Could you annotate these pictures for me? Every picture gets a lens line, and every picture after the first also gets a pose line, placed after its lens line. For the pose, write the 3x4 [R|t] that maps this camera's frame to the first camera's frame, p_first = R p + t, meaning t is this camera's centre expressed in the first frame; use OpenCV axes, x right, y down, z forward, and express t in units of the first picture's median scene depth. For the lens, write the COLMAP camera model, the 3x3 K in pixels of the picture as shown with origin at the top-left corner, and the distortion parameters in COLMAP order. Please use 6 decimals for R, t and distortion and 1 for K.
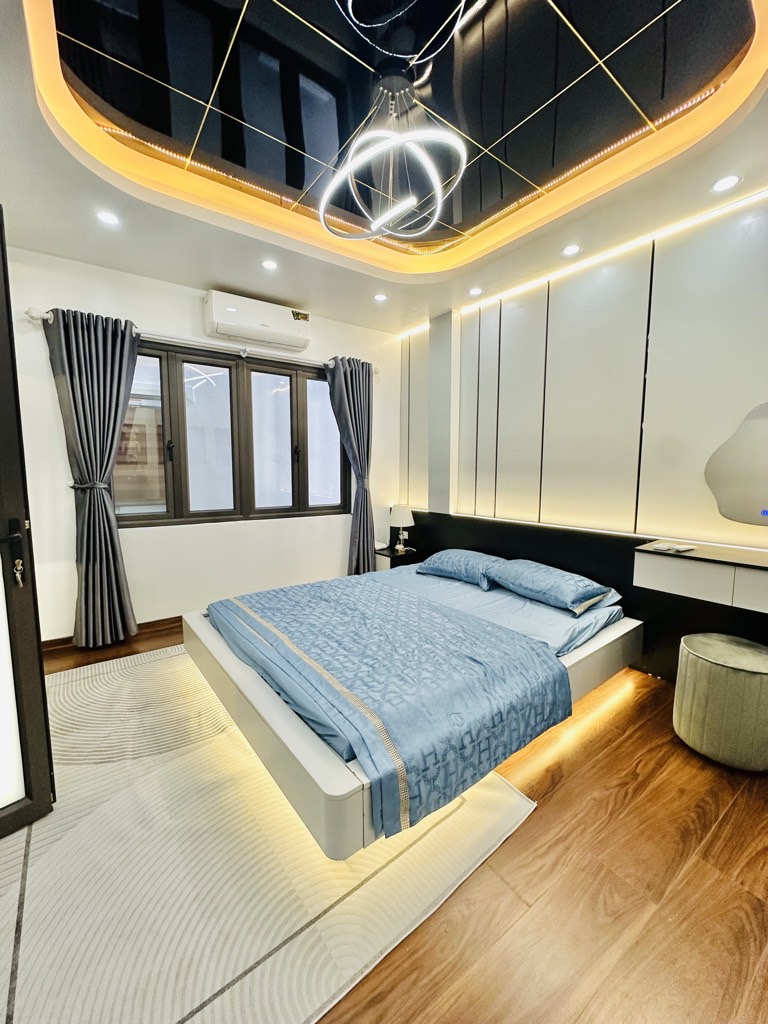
lens RADIAL K [[407.2, 0, 384.0], [0, 407.2, 512.0], [0, 0, 1]] dist [-0.001632, 0.000043]
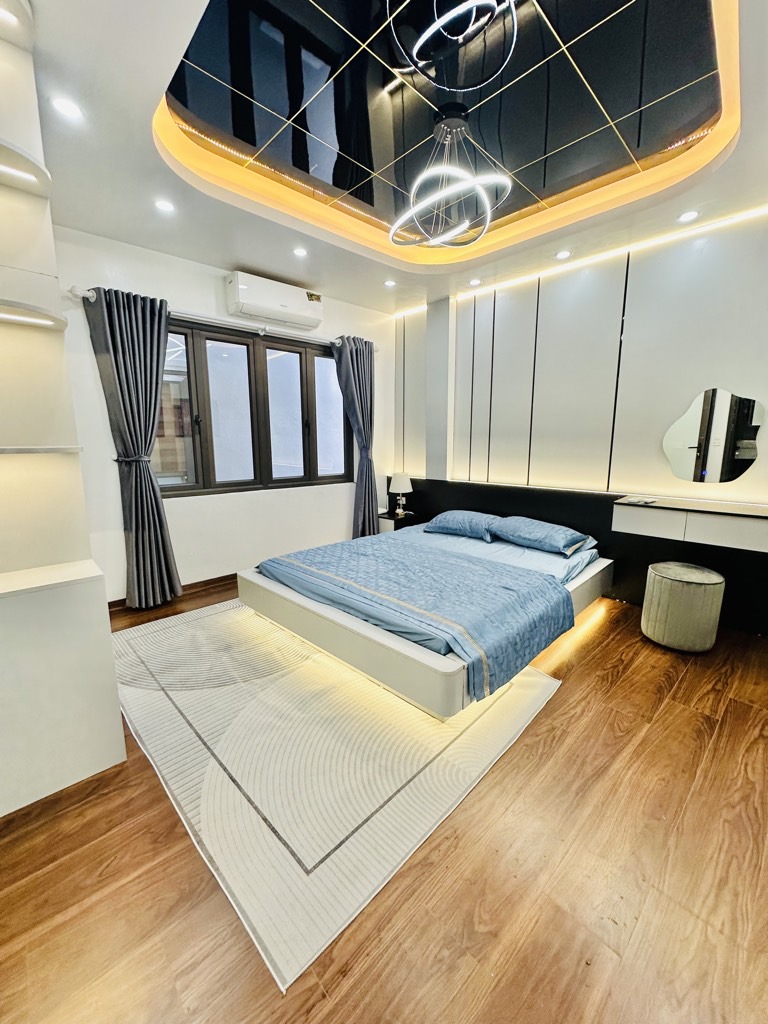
lens RADIAL K [[407.7, 0, 384.0], [0, 407.7, 512.0], [0, 0, 1]] dist [-0.004402, 0.000297]
pose [[0.991367, -0.028972, 0.127873, -0.228167], [0.019917, 0.997239, 0.071535, 0.011487], [-0.129593, -0.068370, 0.989207, -0.156901]]
